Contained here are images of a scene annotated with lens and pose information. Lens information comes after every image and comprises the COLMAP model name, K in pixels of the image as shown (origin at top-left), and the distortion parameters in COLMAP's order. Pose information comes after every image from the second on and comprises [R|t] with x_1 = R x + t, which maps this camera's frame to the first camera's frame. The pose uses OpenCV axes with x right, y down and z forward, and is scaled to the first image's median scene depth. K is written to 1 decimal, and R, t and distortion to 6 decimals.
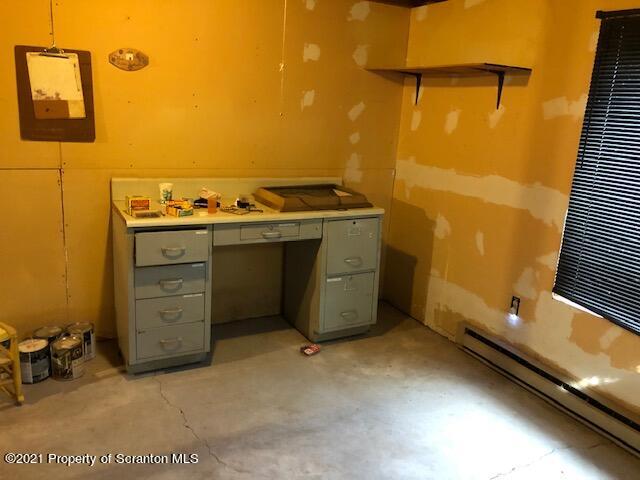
lens RADIAL K [[529.0, 0, 319.5], [0, 529.0, 234.2], [0, 0, 1]] dist [0.042898, -0.050543]
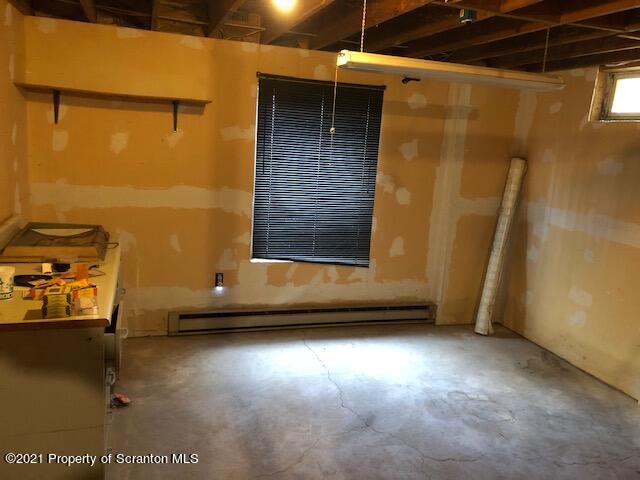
lens RADIAL K [[529.0, 0, 318.6], [0, 529.0, 244.0], [0, 0, 1]] dist [0.042898, -0.050543]
pose [[0.169164, -0.247620, 0.953975, -0.841882], [0.179477, 0.959480, 0.217223, -0.197029], [-0.969109, 0.134470, 0.206752, 0.471687]]
